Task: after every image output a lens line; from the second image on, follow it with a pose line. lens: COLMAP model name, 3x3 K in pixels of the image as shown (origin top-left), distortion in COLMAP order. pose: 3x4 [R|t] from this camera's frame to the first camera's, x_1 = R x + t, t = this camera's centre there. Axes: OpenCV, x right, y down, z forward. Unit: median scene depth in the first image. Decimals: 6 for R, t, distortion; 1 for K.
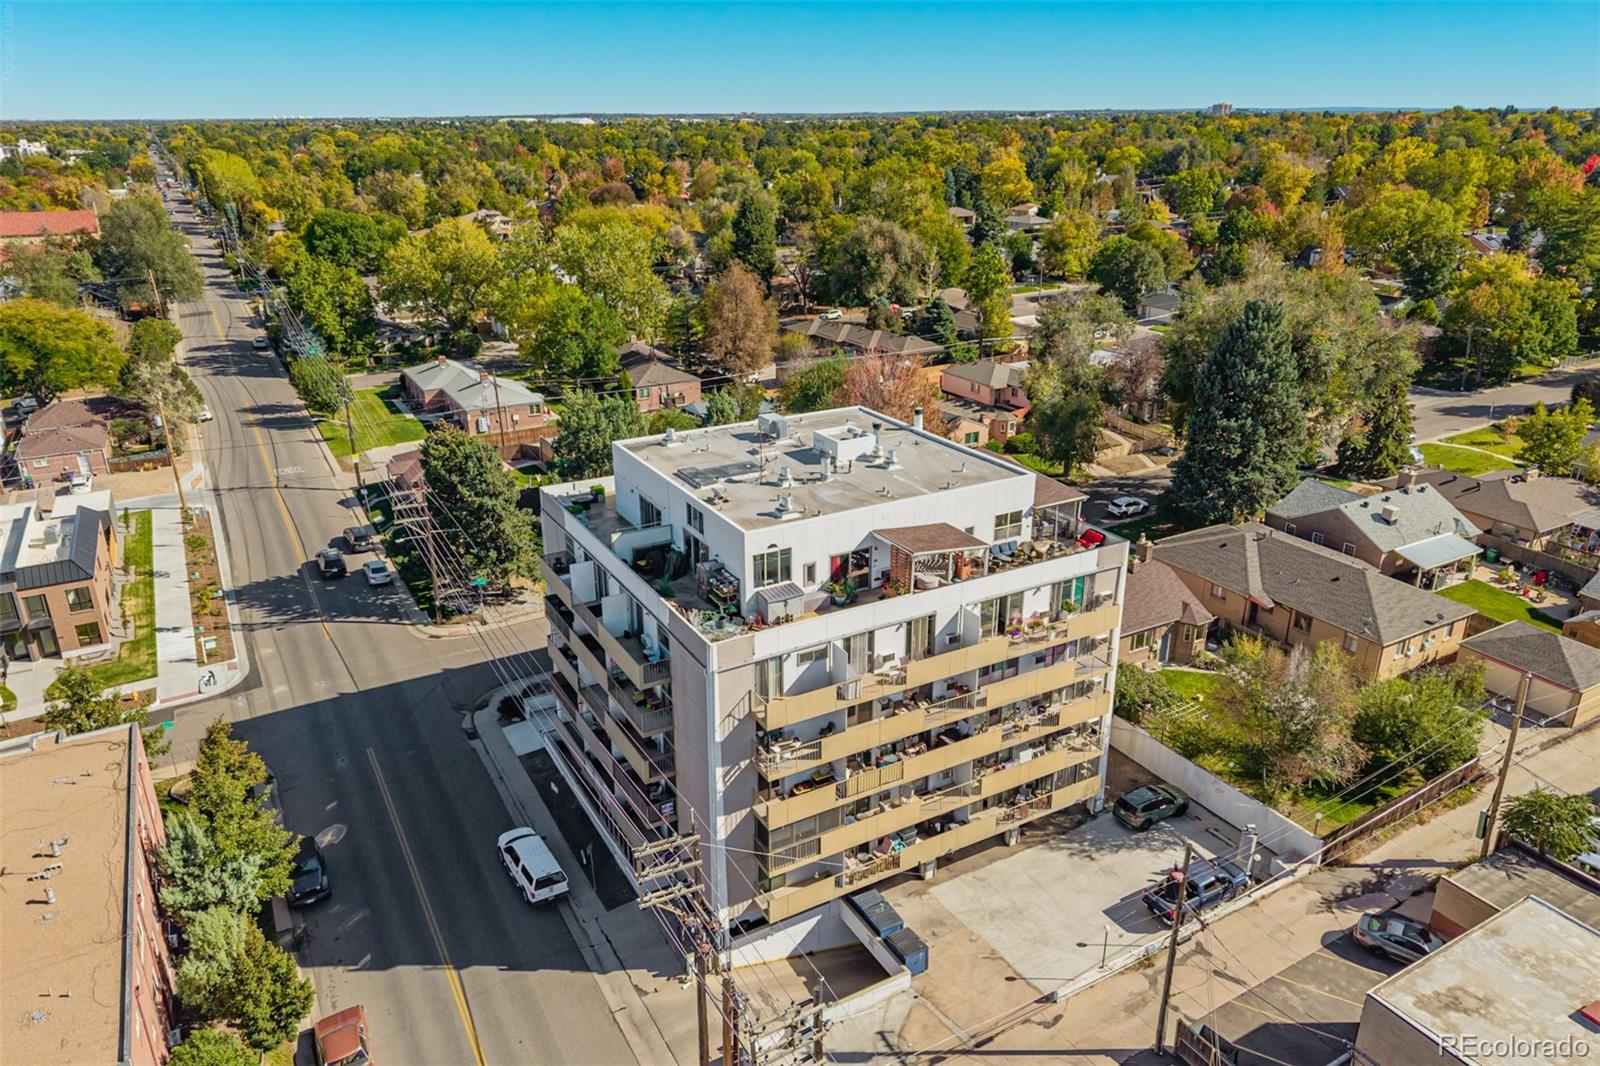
lens RADIAL K [[1066.8, 0, 799.3], [0, 1066.8, 530.6], [0, 0, 1]] dist [0.031620, -0.031725]
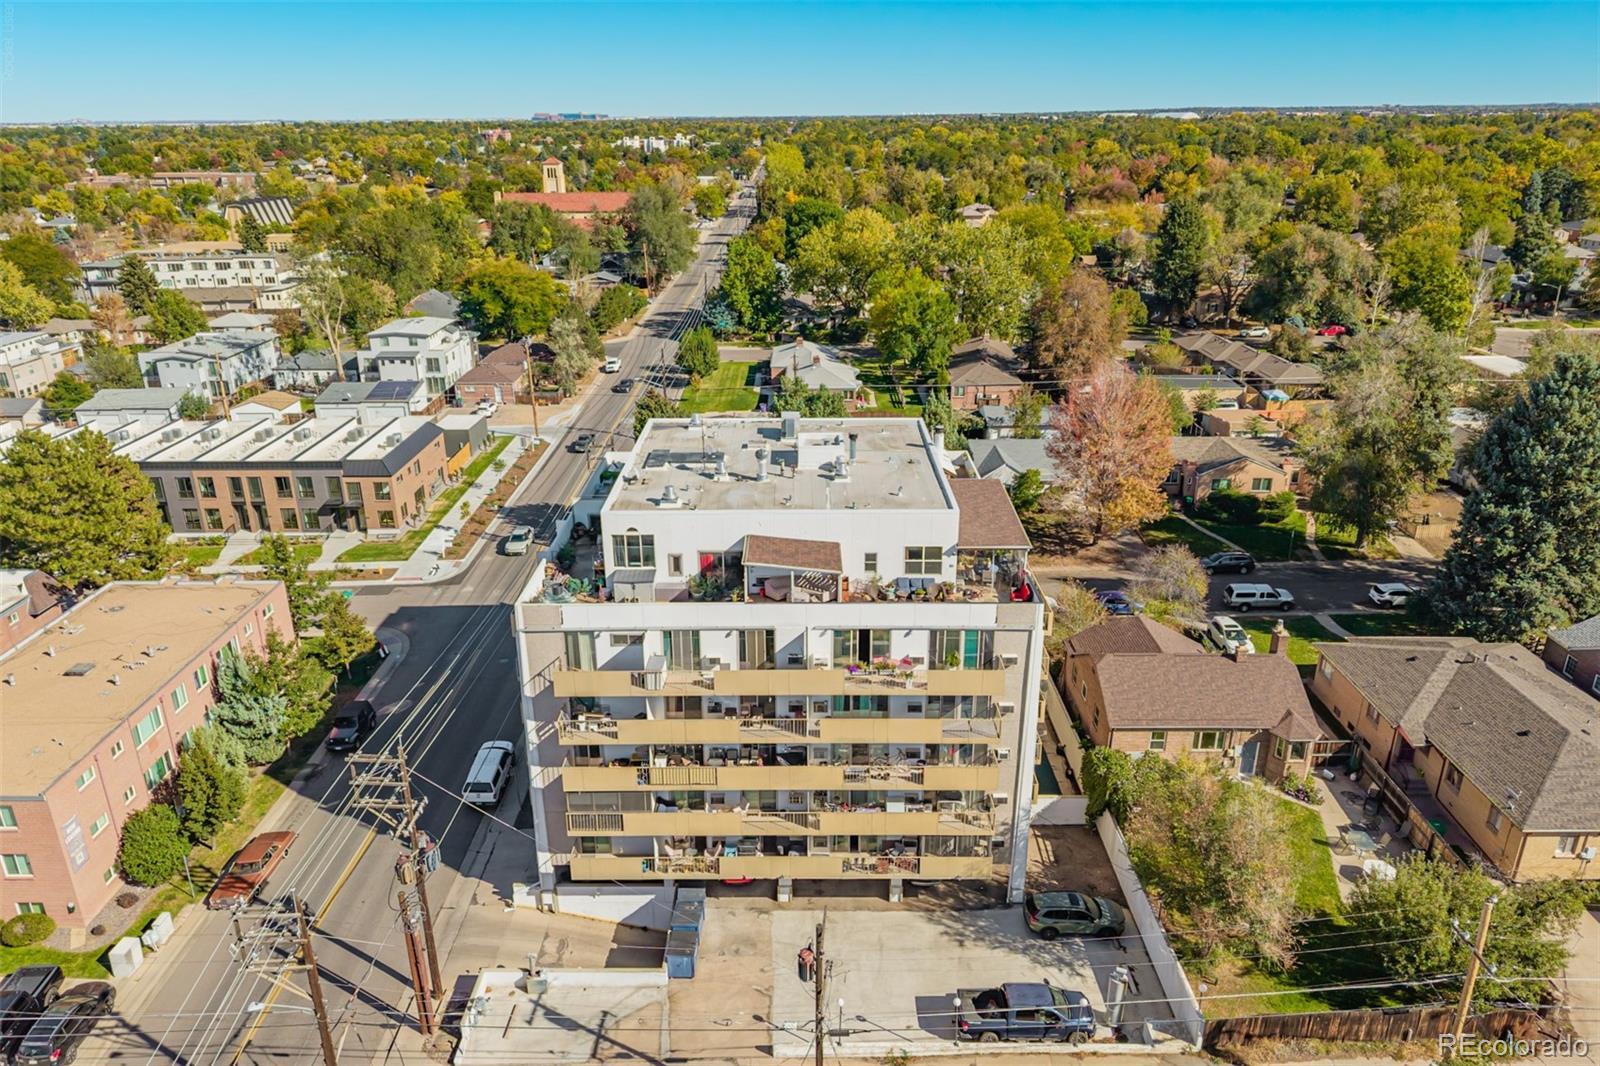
lens RADIAL K [[1066.8, 0, 800.1], [0, 1066.8, 535.5], [0, 0, 1]] dist [0.031620, -0.031725]
pose [[0.868770, 0.179698, -0.461461, 0.506306], [-0.175979, 0.983046, 0.051502, -0.052671], [0.462892, 0.036464, 0.885664, 0.129669]]
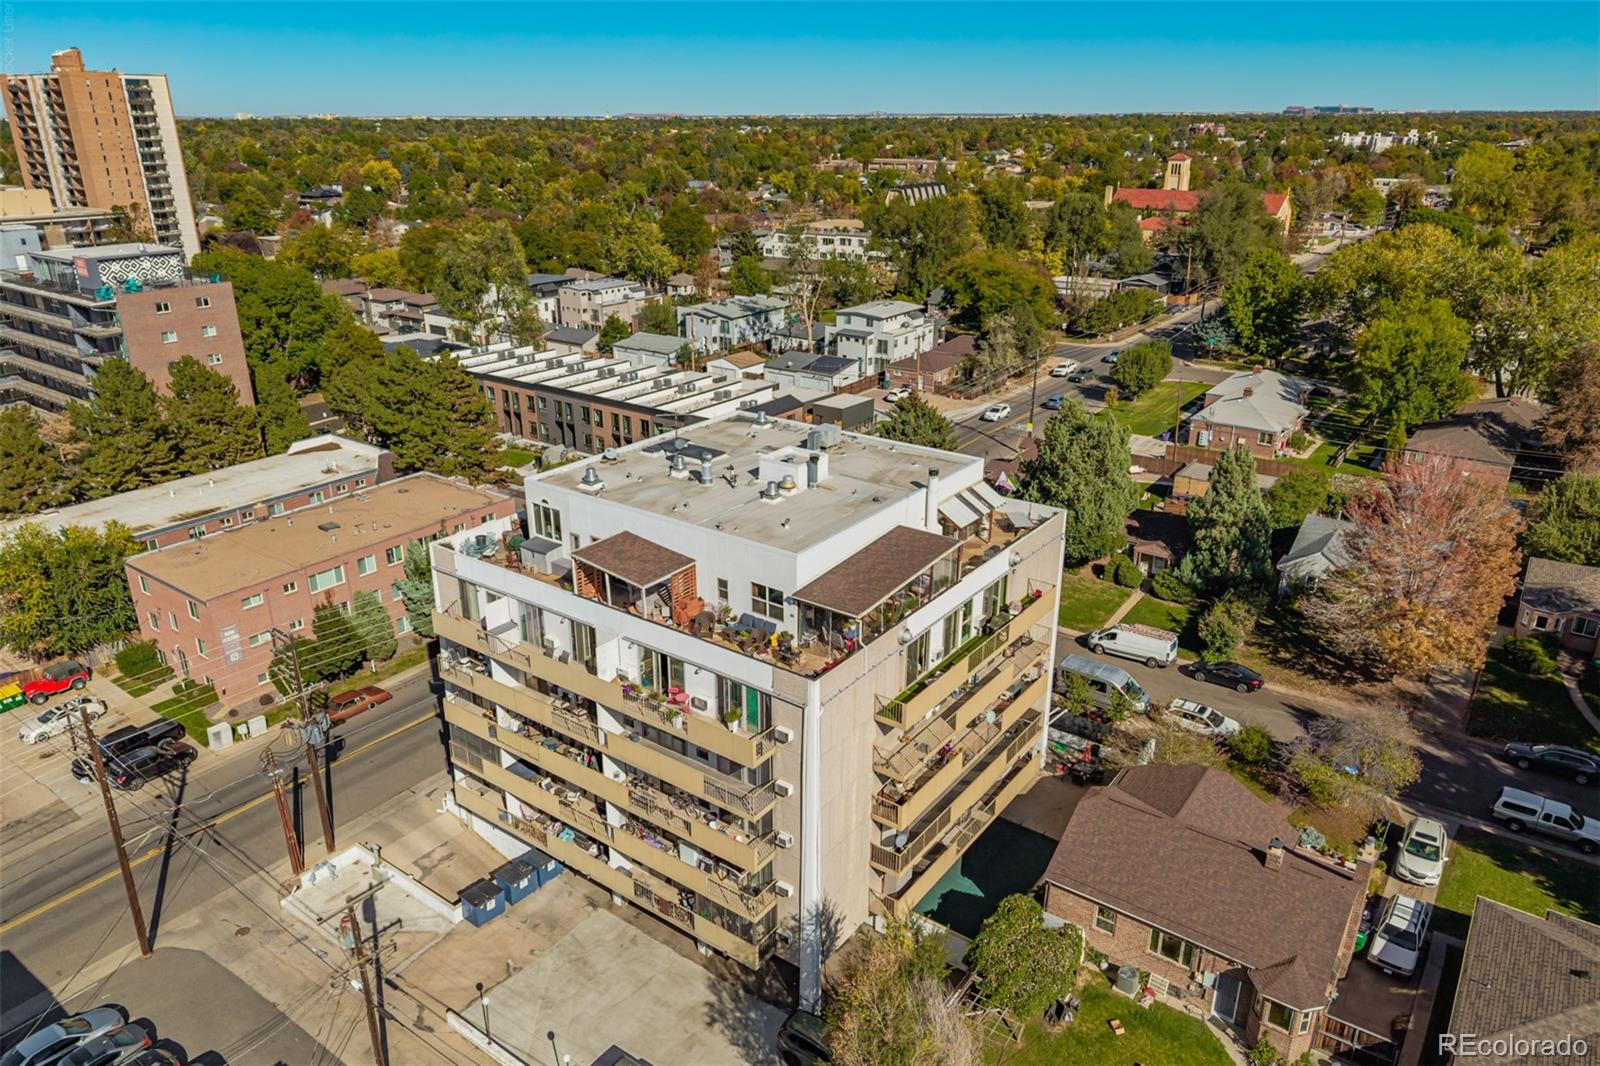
lens RADIAL K [[1066.8, 0, 796.3], [0, 1066.8, 539.5], [0, 0, 1]] dist [0.031620, -0.031725]
pose [[0.409019, 0.341374, -0.846266, 0.859100], [-0.329067, 0.920169, 0.212141, -0.224547], [0.851128, 0.191709, 0.488702, 0.585176]]
